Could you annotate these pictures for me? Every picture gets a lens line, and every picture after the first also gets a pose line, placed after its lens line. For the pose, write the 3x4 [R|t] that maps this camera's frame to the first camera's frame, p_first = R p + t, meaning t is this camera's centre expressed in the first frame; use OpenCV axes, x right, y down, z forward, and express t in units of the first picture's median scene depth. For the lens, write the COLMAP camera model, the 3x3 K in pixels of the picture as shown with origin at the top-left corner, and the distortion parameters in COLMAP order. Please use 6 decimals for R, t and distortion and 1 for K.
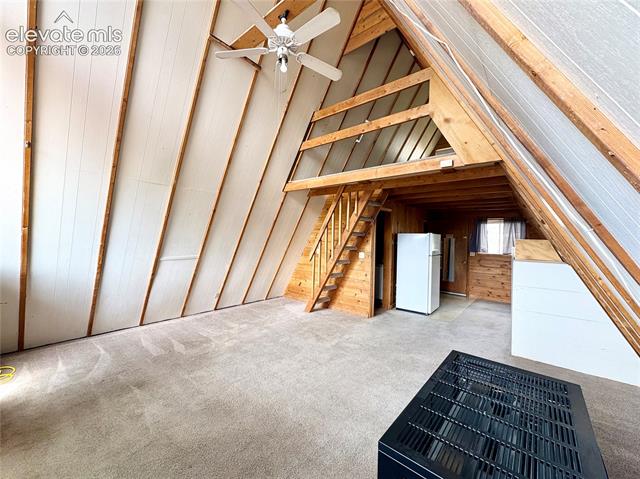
lens RADIAL K [[256.7, 0, 320.0], [0, 256.7, 239.5], [0, 0, 1]] dist [0.000700, 0.000157]
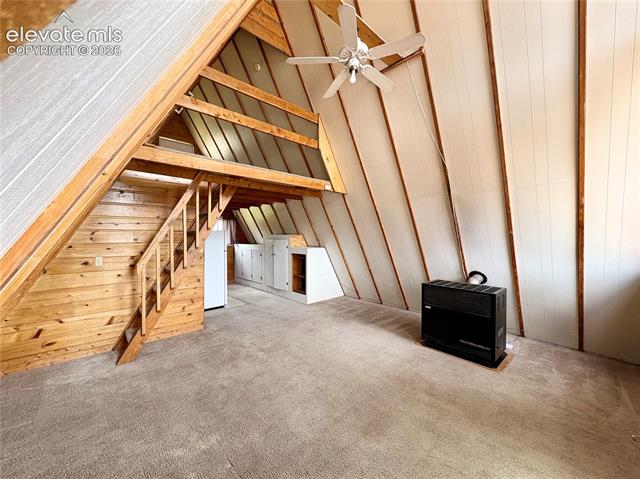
lens RADIAL K [[256.7, 0, 320.0], [0, 256.7, 239.5], [0, 0, 1]] dist [0.000700, 0.000157]
pose [[0.127536, -0.044597, 0.990831, -0.518797], [0.007522, 0.999003, 0.043997, -0.026285], [-0.991805, 0.001842, 0.127744, 0.423394]]
